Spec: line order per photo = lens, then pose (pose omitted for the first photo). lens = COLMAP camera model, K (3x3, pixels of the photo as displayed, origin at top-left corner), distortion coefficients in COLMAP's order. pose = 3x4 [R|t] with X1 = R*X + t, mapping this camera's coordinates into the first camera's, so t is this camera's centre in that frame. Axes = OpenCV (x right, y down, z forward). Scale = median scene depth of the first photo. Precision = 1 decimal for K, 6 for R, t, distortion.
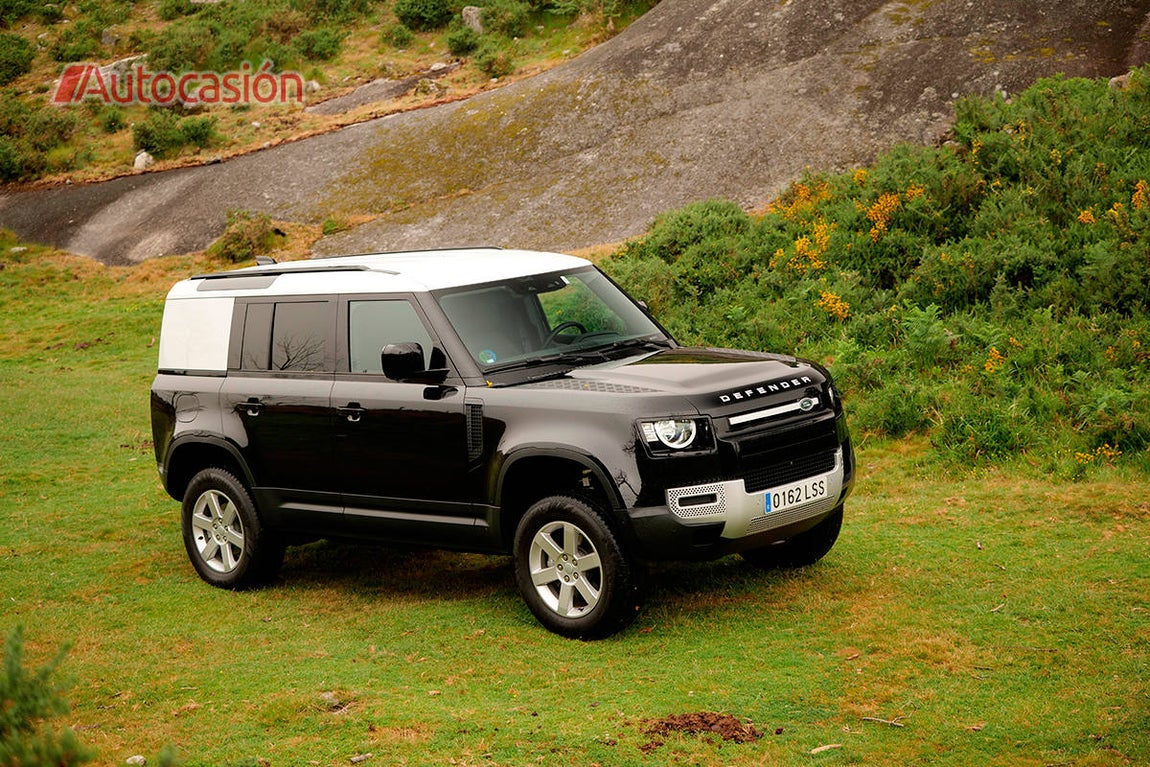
lens RADIAL K [[2366.6, 0, 575.0], [0, 2366.6, 383.5], [0, 0, 1]] dist [0.042835, -0.334762]
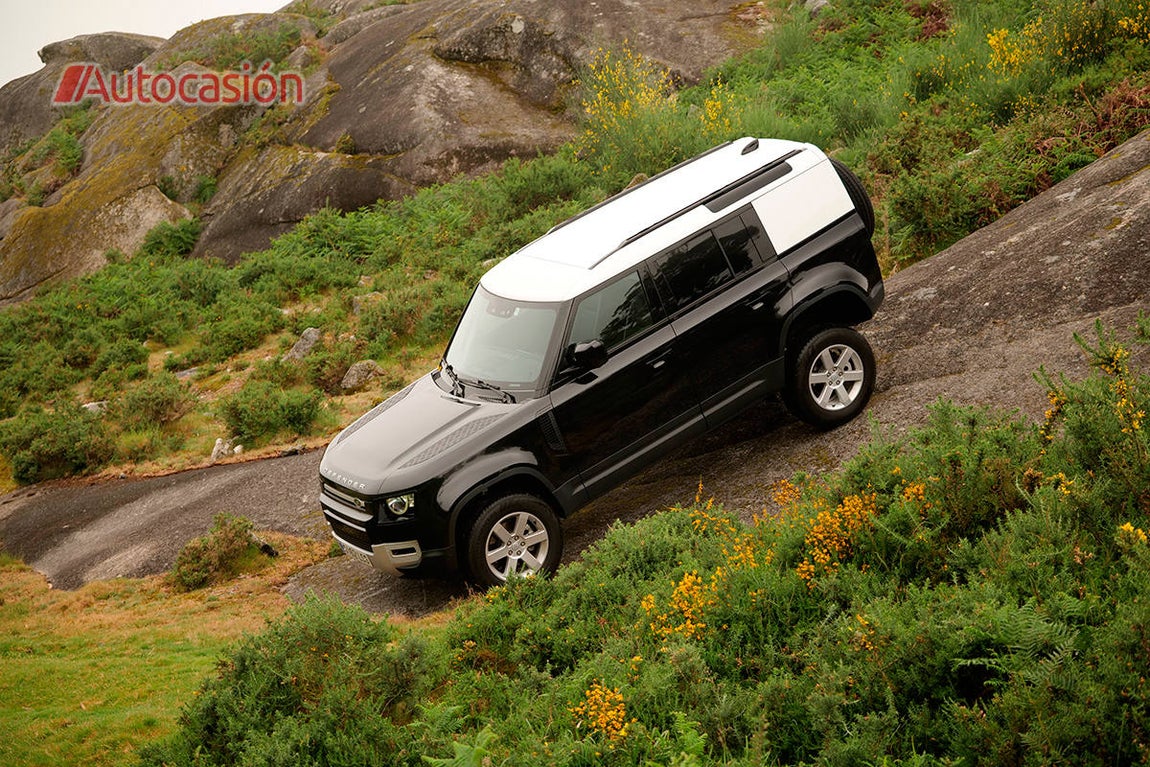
lens RADIAL K [[2366.6, 0, 575.0], [0, 2366.6, 383.5], [0, 0, 1]] dist [0.042835, -0.334762]
pose [[0.933351, 0.016105, -0.358603, 0.183080], [-0.070350, 0.987827, -0.138737, -0.021881], [0.352004, 0.154718, 0.923123, 0.376225]]
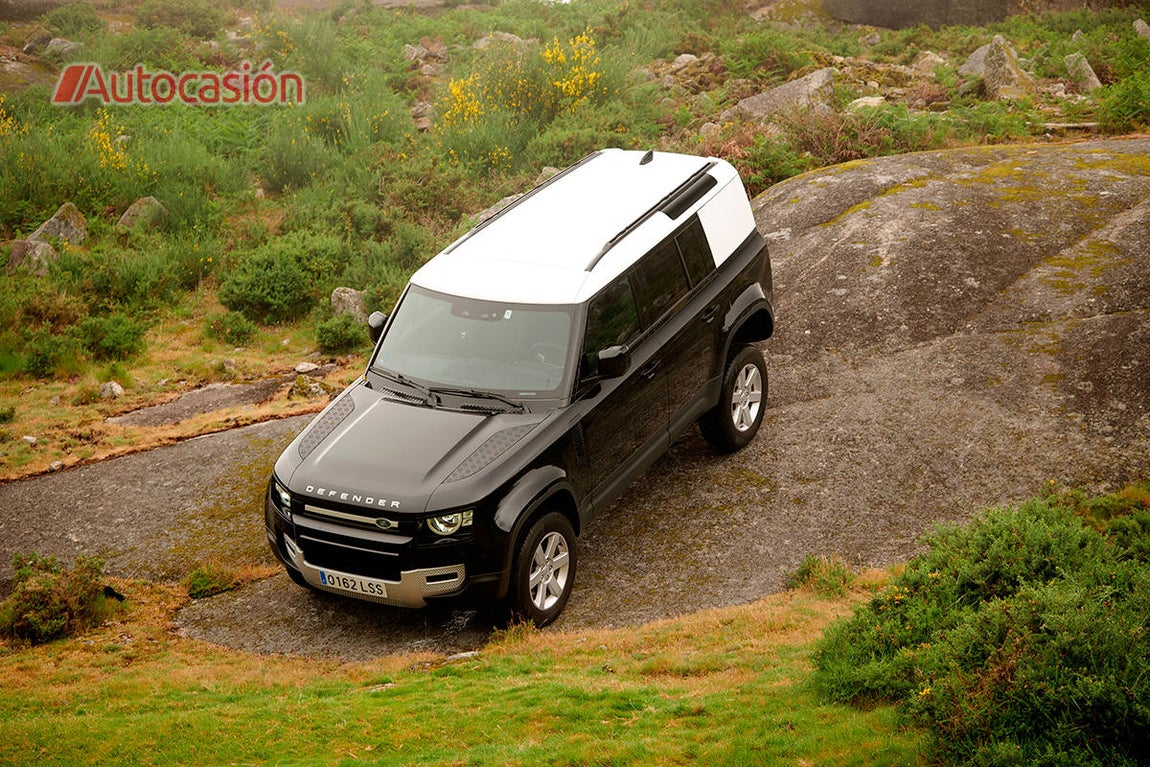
lens RADIAL K [[2366.6, 0, 575.0], [0, 2366.6, 383.5], [0, 0, 1]] dist [0.042835, -0.334762]
pose [[0.983917, 0.025557, 0.176789, -0.109542], [0.010425, 0.979809, -0.199664, 0.001253], [-0.178323, 0.198295, 0.963784, 0.395387]]
